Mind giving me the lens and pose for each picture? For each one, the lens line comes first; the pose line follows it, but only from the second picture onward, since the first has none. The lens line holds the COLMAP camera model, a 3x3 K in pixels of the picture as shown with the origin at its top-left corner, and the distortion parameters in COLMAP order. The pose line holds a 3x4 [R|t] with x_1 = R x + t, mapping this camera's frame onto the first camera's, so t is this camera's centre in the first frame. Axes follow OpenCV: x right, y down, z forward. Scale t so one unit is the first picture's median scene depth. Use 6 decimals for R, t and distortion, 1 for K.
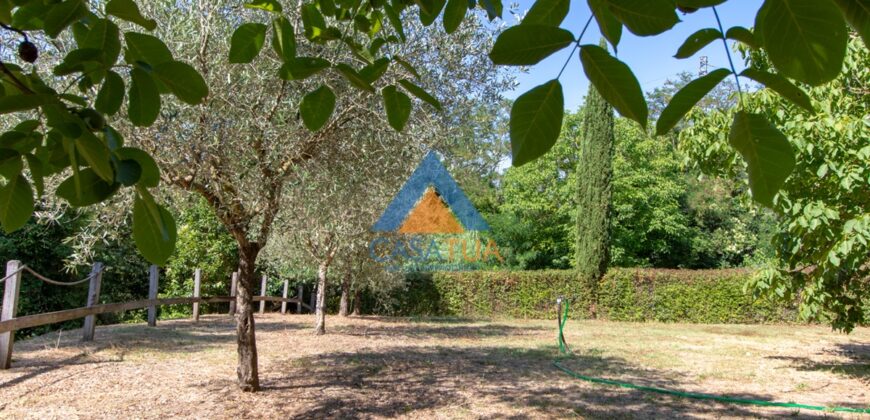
lens RADIAL K [[705.7, 0, 435.0], [0, 705.7, 210.0], [0, 0, 1]] dist [0.003435, 0.003213]
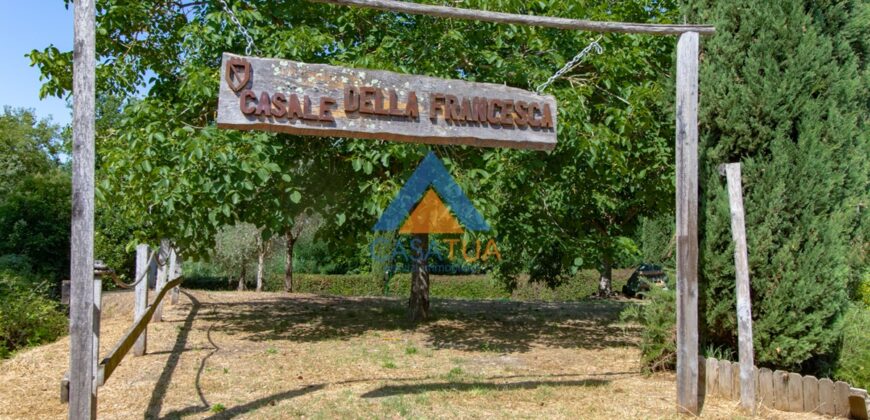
lens RADIAL K [[705.7, 0, 435.0], [0, 705.7, 210.0], [0, 0, 1]] dist [0.003435, 0.003213]
pose [[0.948897, 0.050953, 0.311444, -0.131373], [-0.041355, 0.998446, -0.037351, 0.002727], [-0.312864, 0.022562, 0.949530, -0.397839]]
